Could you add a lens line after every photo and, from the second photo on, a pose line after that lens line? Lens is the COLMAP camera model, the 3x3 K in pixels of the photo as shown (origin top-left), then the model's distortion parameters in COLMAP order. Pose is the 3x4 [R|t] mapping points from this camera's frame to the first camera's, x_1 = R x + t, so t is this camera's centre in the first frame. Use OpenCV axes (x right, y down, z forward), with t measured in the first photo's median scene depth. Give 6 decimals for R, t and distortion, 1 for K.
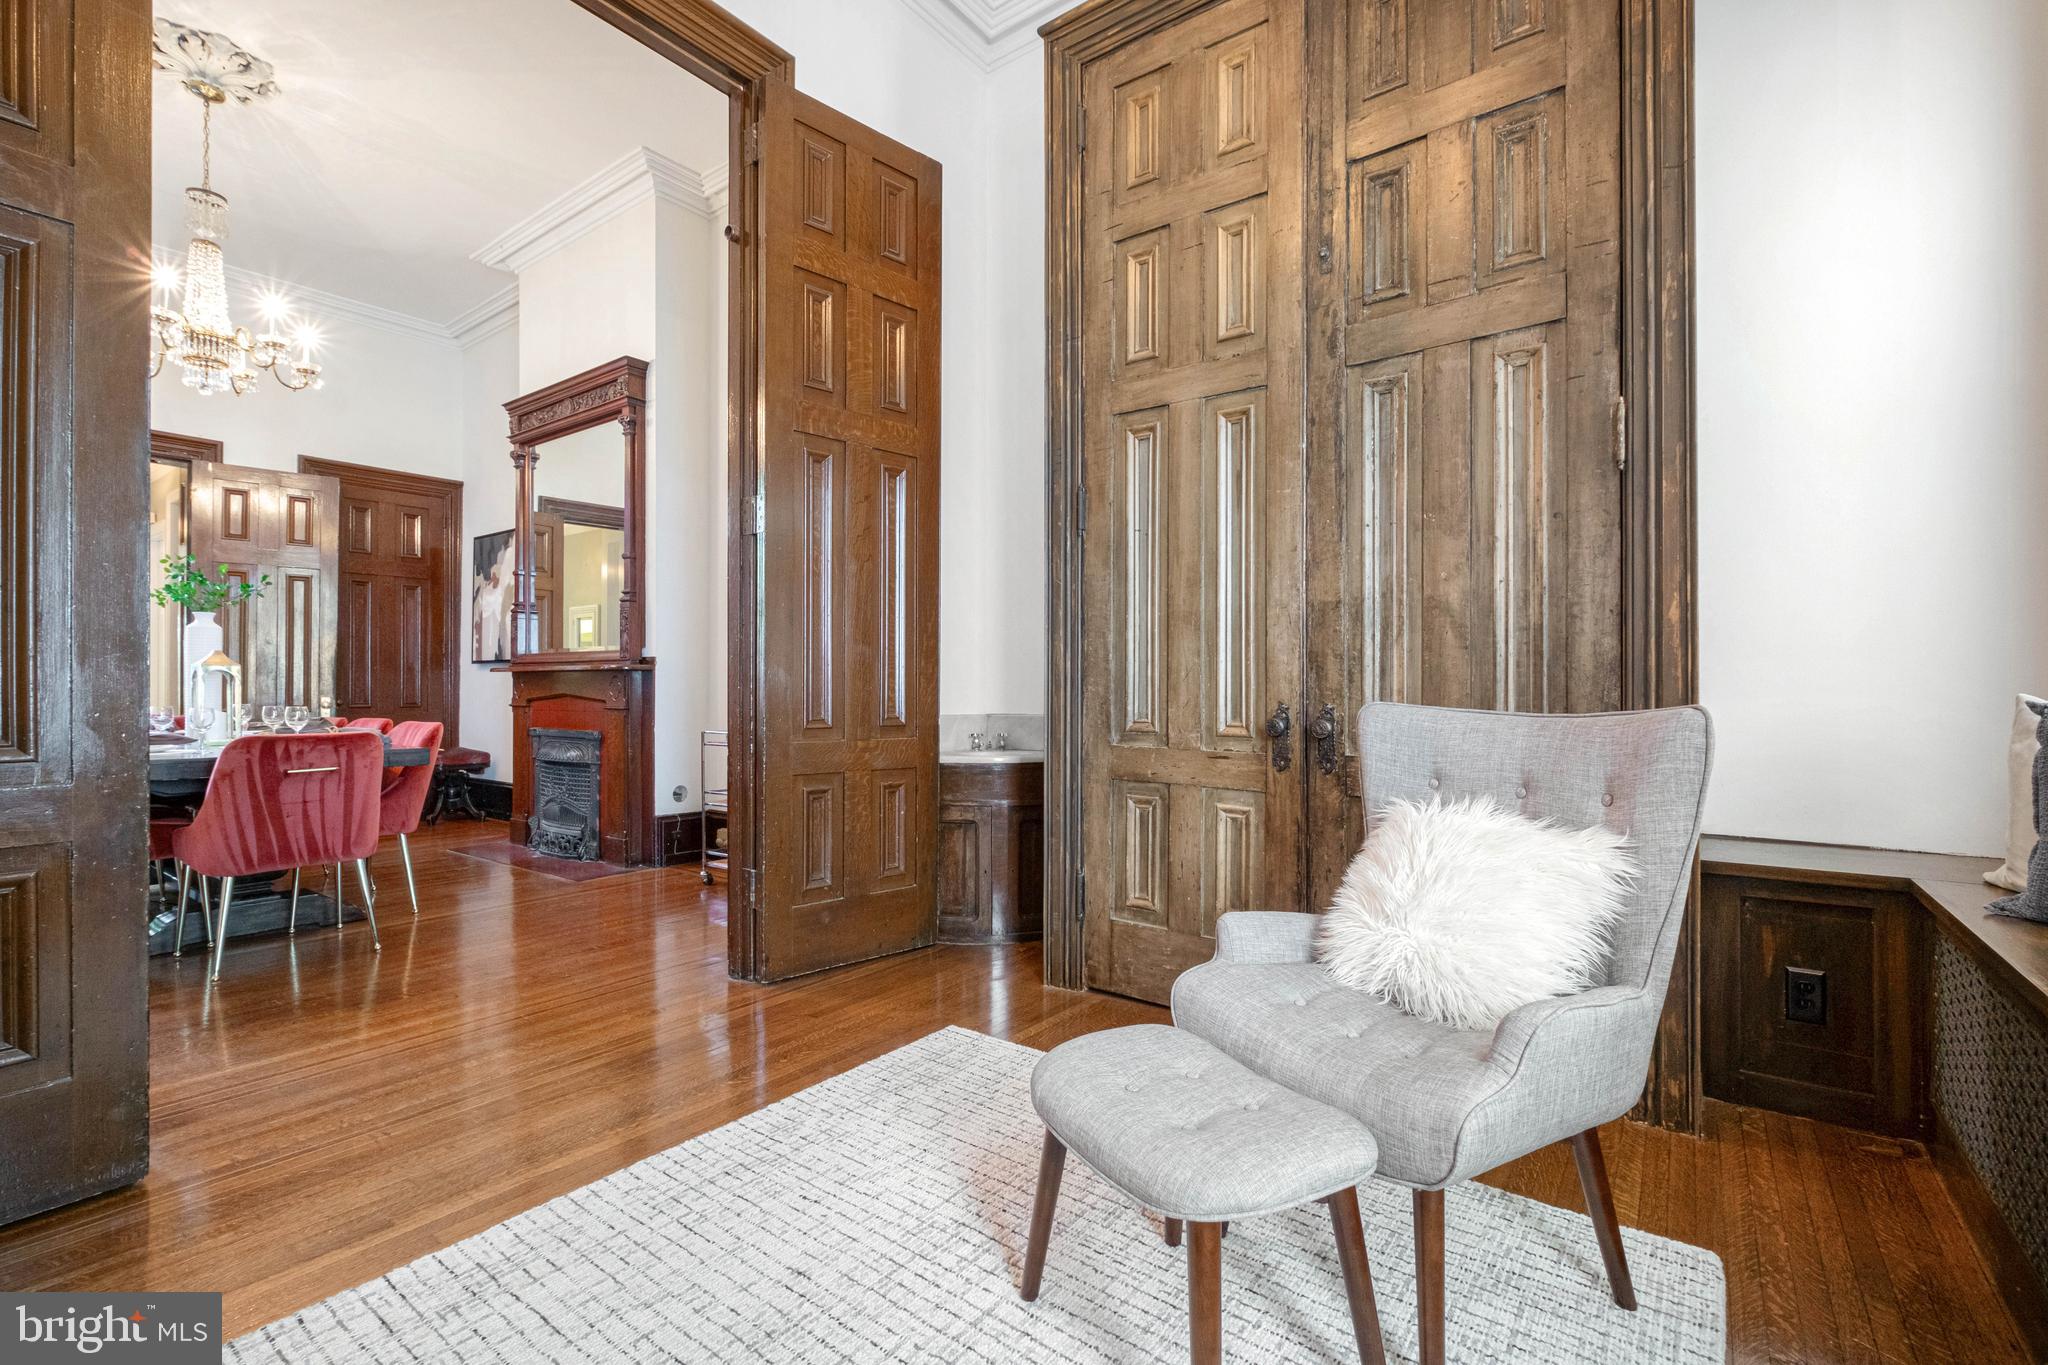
lens RADIAL K [[897.6, 0, 1025.4], [0, 897.6, 687.4], [0, 0, 1]] dist [-0.001146, -0.001215]
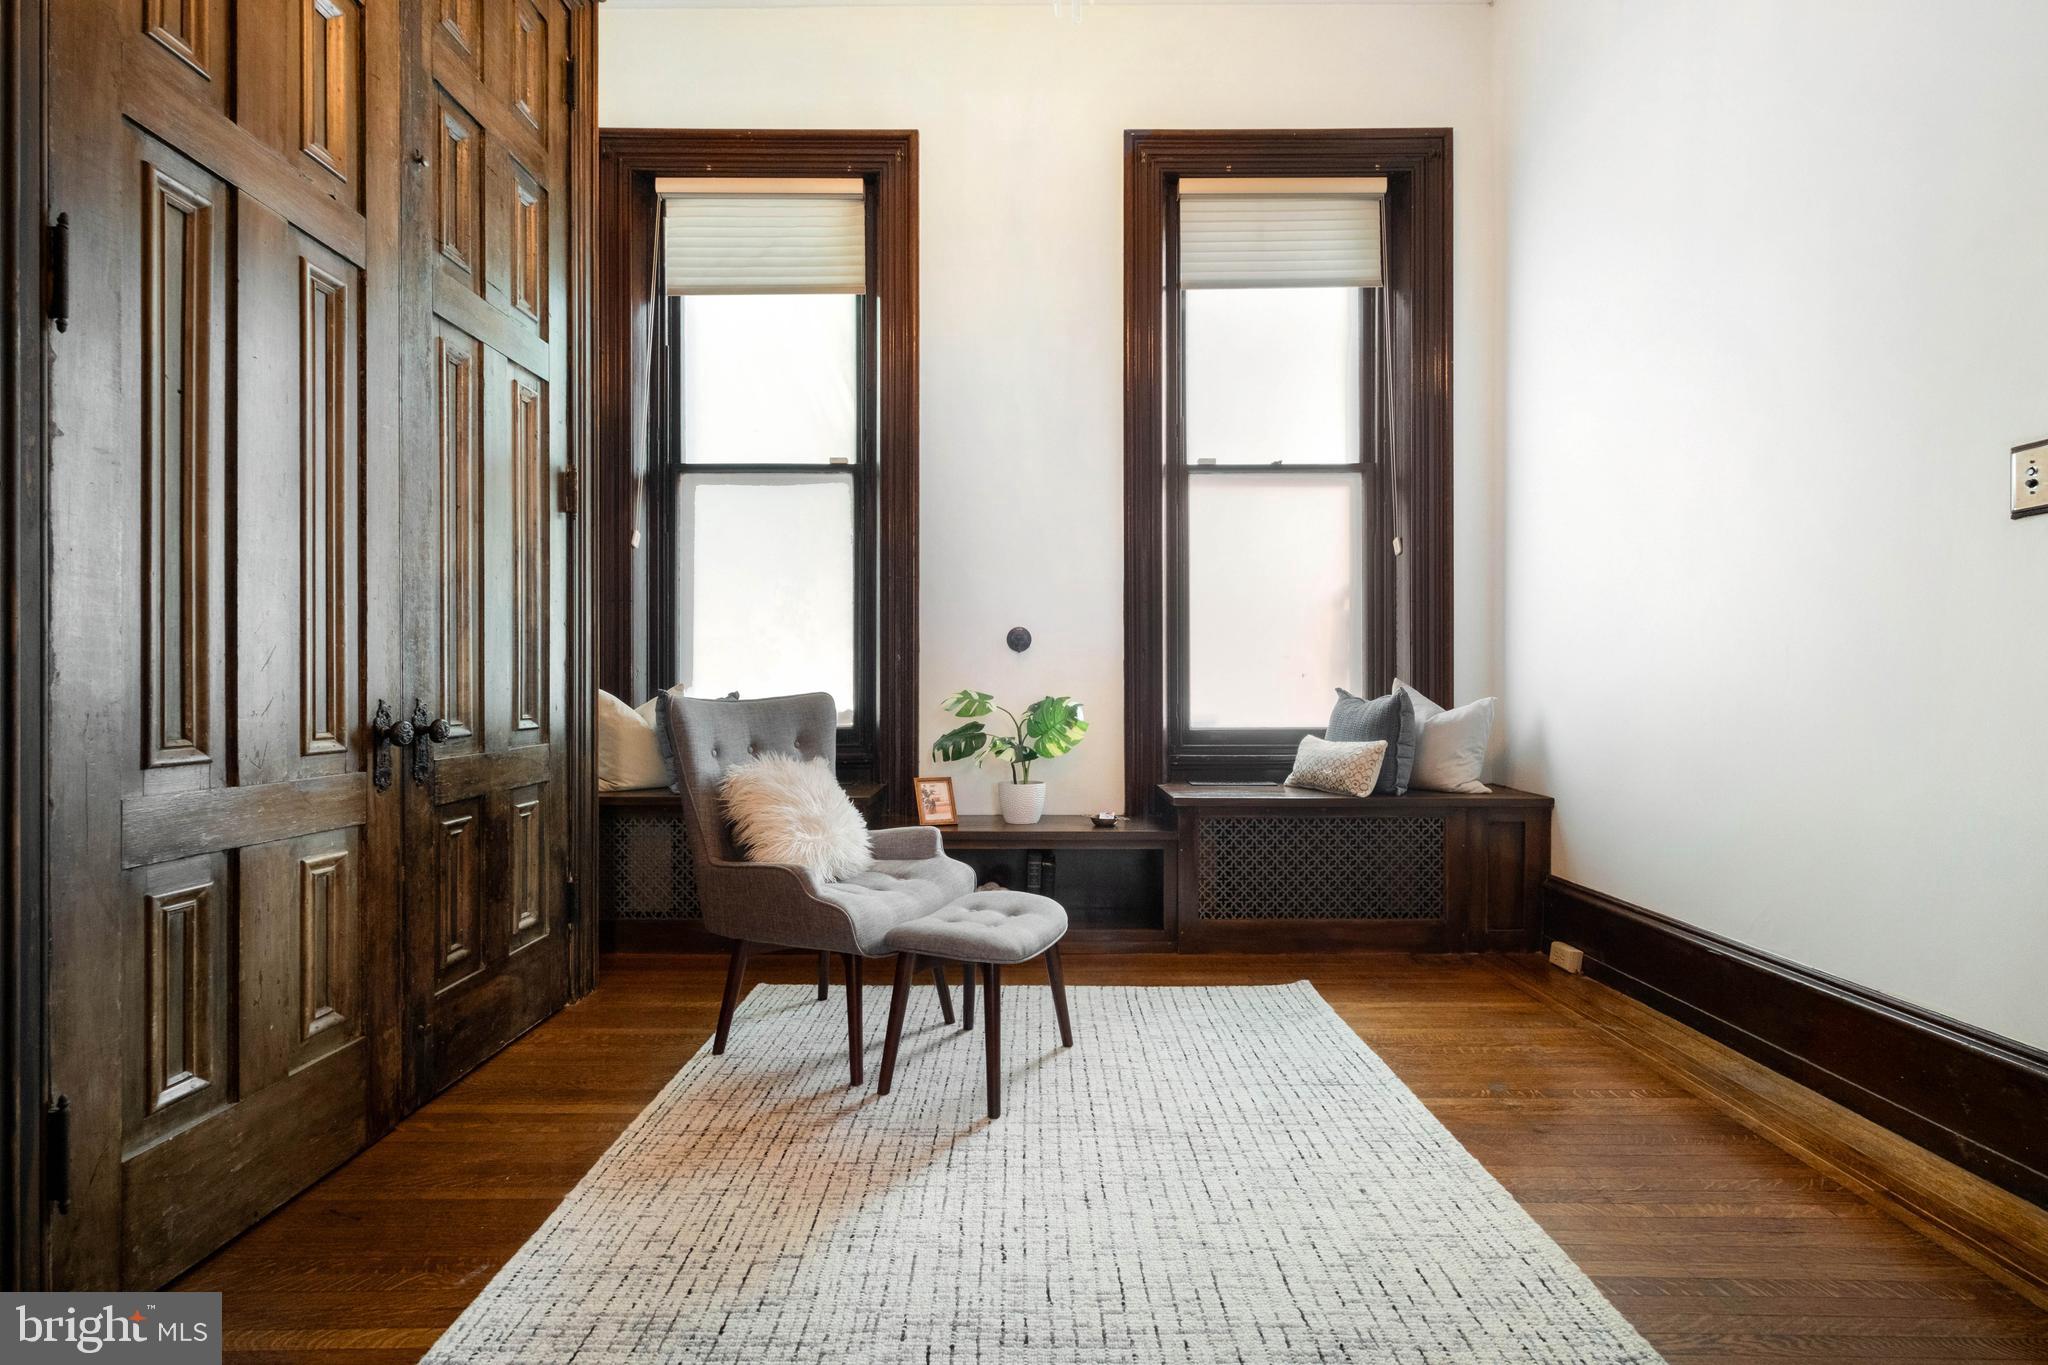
lens RADIAL K [[897.6, 0, 1025.5], [0, 897.6, 684.9], [0, 0, 1]] dist [-0.001146, -0.001215]
pose [[-0.599069, -0.000245, 0.800697, -0.721122], [-0.002759, 0.999995, -0.001758, 0.003723], [-0.800693, -0.003262, -0.599067, 1.130546]]
